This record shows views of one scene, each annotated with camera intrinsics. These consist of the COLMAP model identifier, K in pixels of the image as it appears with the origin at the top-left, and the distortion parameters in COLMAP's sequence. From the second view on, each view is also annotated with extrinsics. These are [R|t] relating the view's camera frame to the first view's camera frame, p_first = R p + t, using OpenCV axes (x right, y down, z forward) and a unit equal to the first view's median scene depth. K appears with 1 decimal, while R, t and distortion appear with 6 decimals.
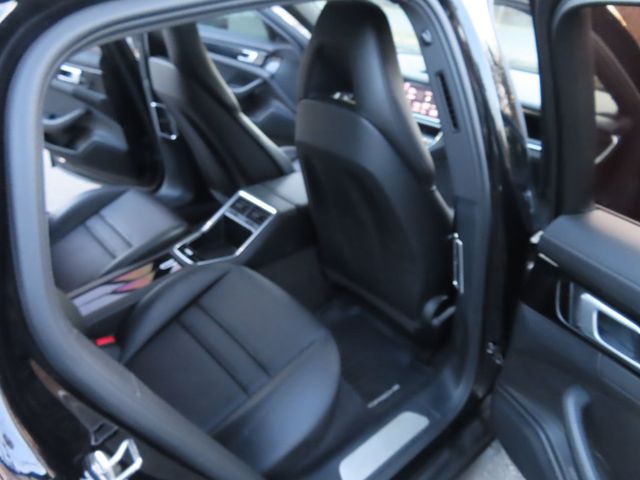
lens RADIAL K [[461.1, 0, 320.0], [0, 461.1, 240.0], [0, 0, 1]] dist [-0.004784, -0.002167]
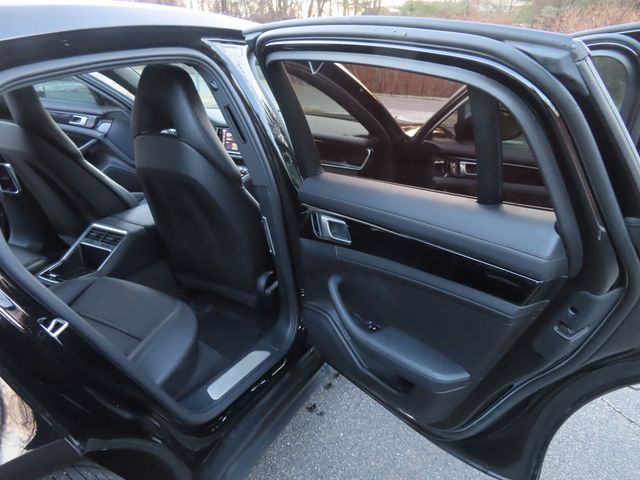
lens RADIAL K [[461.1, 0, 320.0], [0, 461.1, 240.0], [0, 0, 1]] dist [-0.004784, -0.002167]
pose [[0.938066, -0.152660, 0.311009, -0.000057], [0.190659, 0.977000, -0.095500, 0.172414], [-0.289277, 0.148882, 0.945597, -0.301310]]
